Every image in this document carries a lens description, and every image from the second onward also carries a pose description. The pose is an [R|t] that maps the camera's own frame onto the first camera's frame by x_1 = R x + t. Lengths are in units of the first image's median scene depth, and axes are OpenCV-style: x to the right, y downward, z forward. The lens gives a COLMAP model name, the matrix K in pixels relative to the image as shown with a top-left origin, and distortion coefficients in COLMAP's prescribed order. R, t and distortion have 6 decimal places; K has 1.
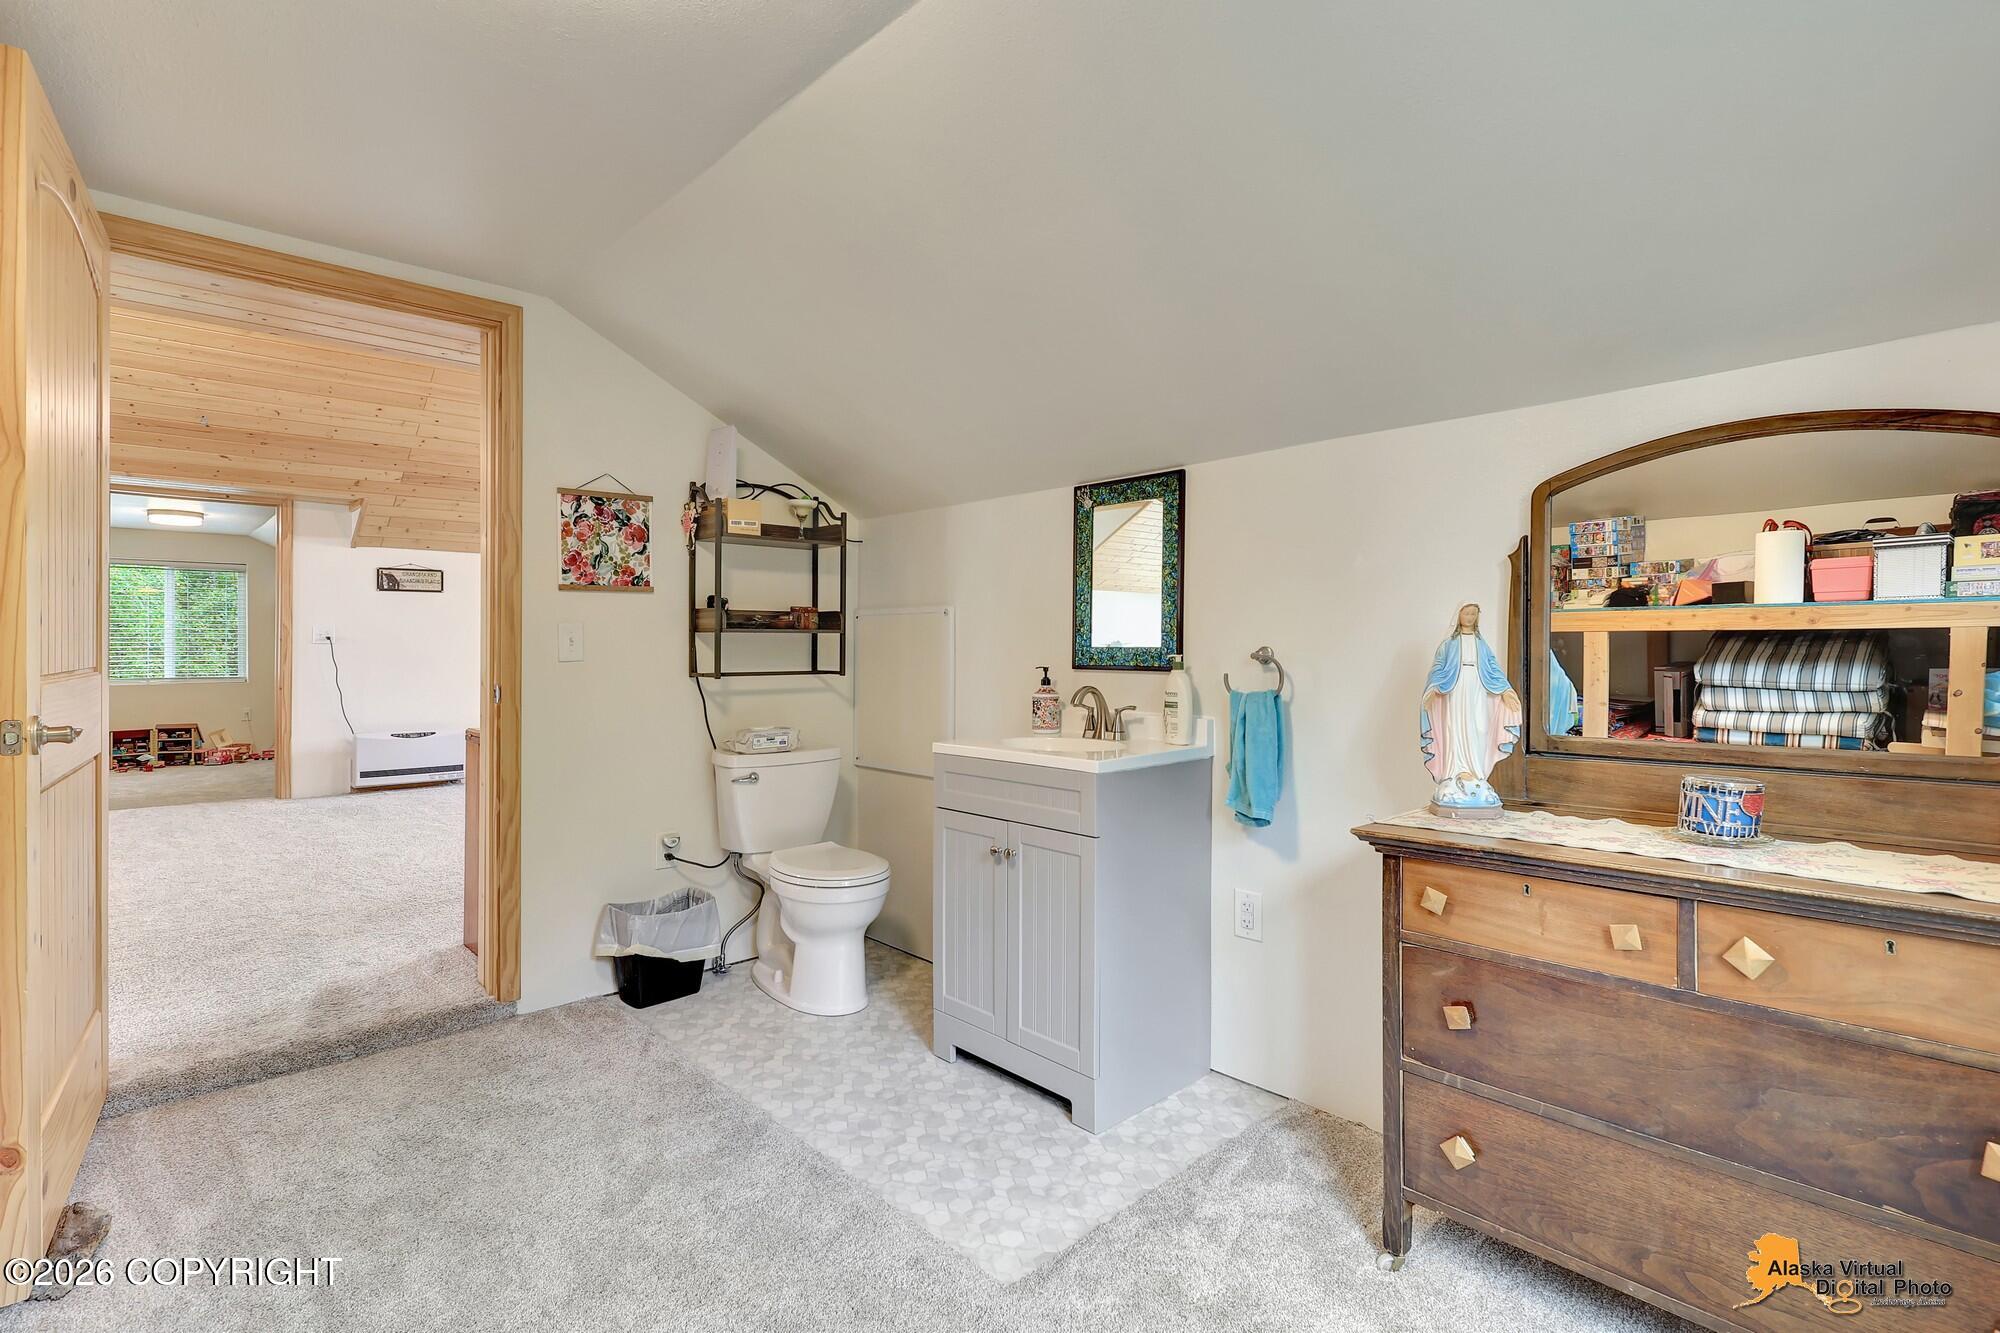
lens RADIAL K [[927.4, 0, 996.2], [0, 927.4, 647.7], [0, 0, 1]] dist [-0.001391, 0.000066]
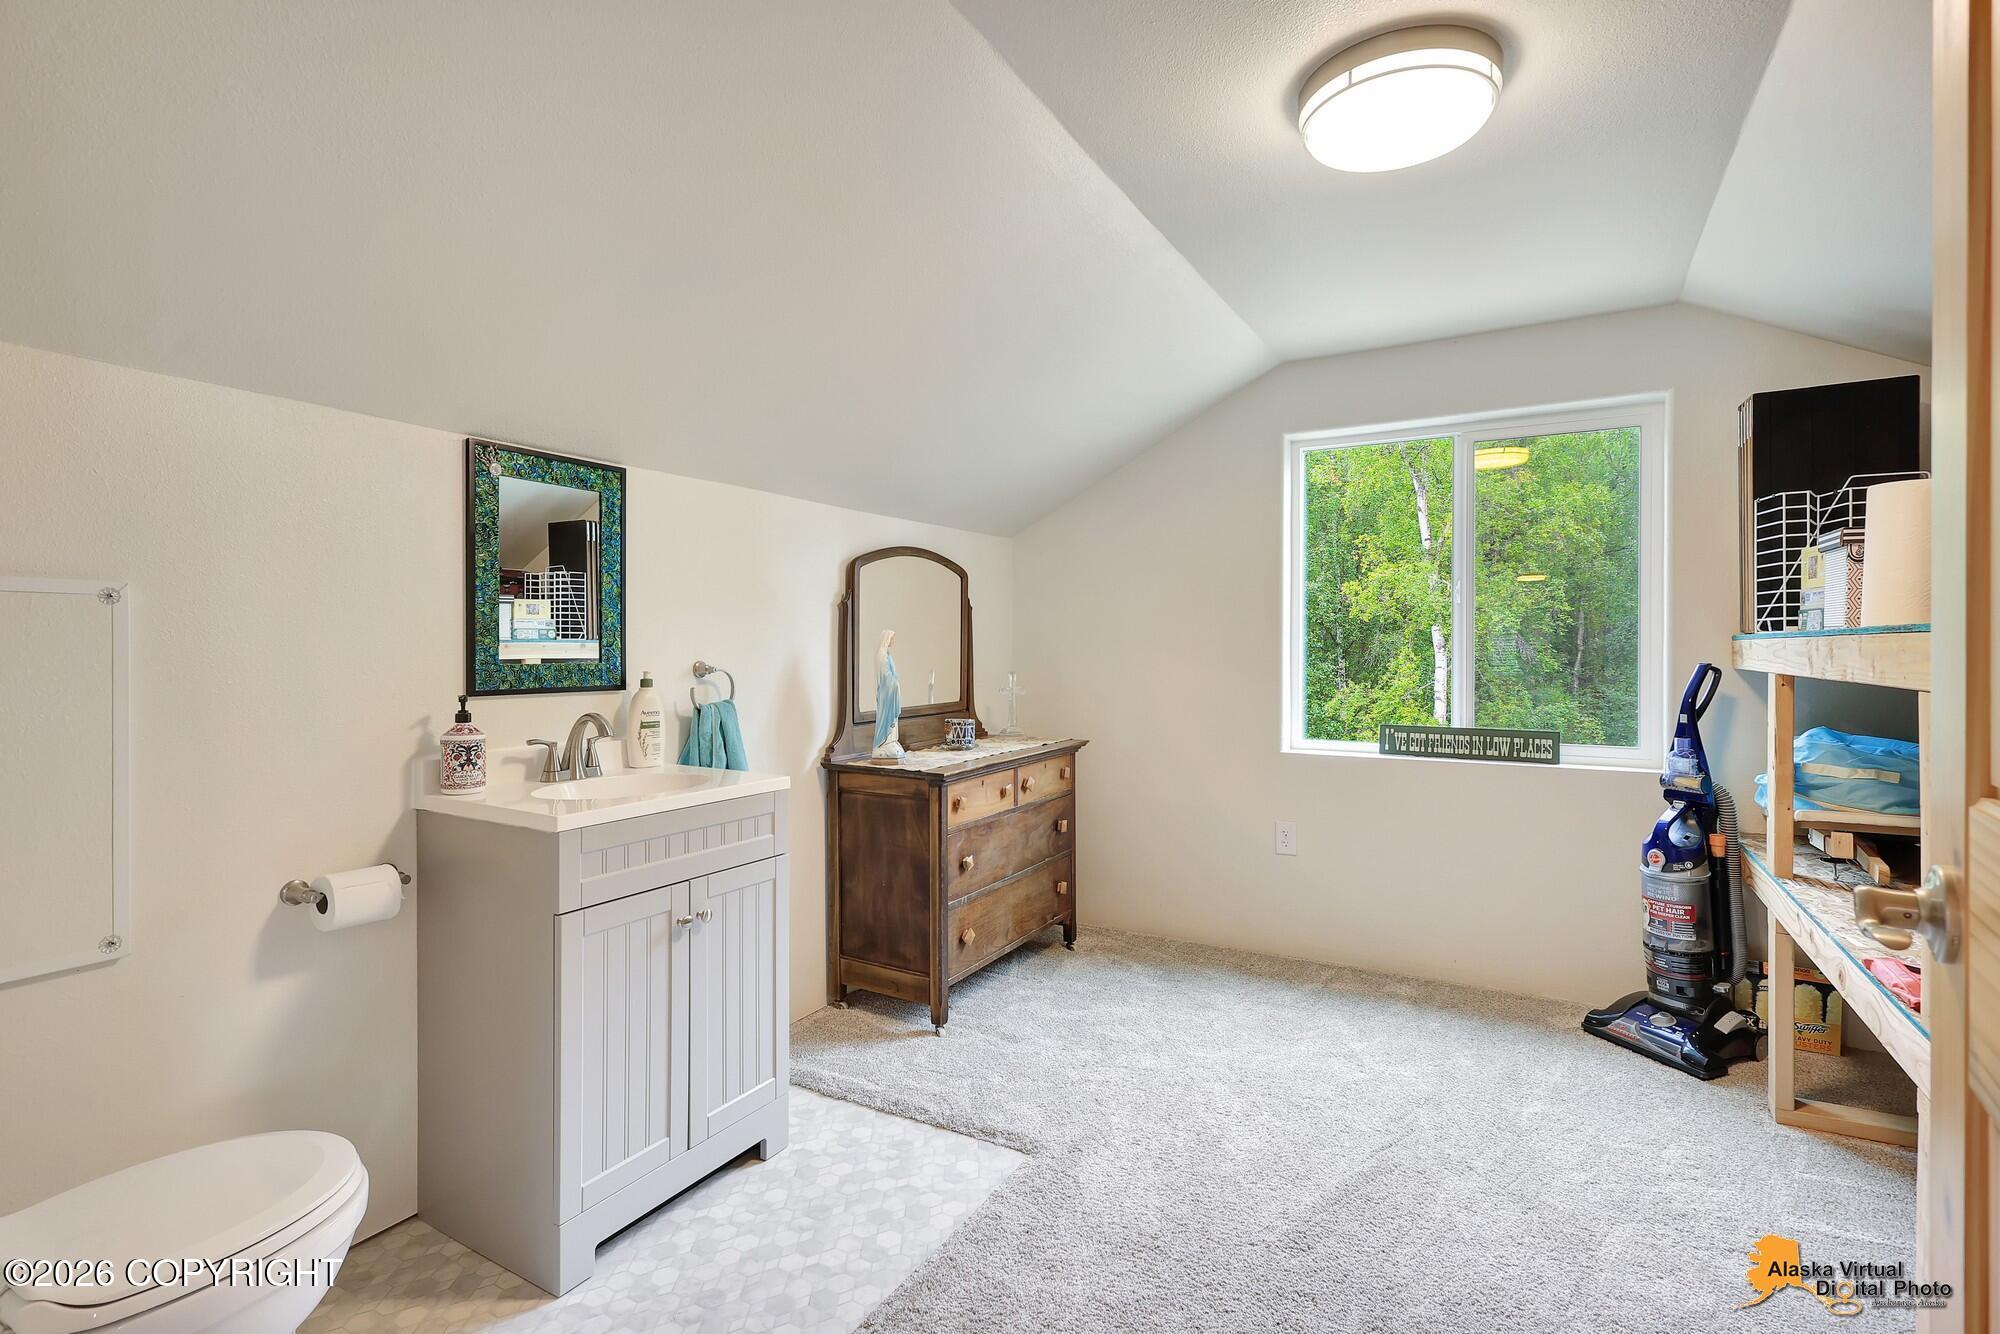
lens RADIAL K [[927.4, 0, 992.9], [0, 927.4, 659.9], [0, 0, 1]] dist [-0.001391, 0.000066]
pose [[-0.272409, -0.013434, 0.962088, -0.936652], [0.002485, 0.999889, 0.014665, -0.019132], [-0.962178, 0.006385, -0.272345, 1.077544]]
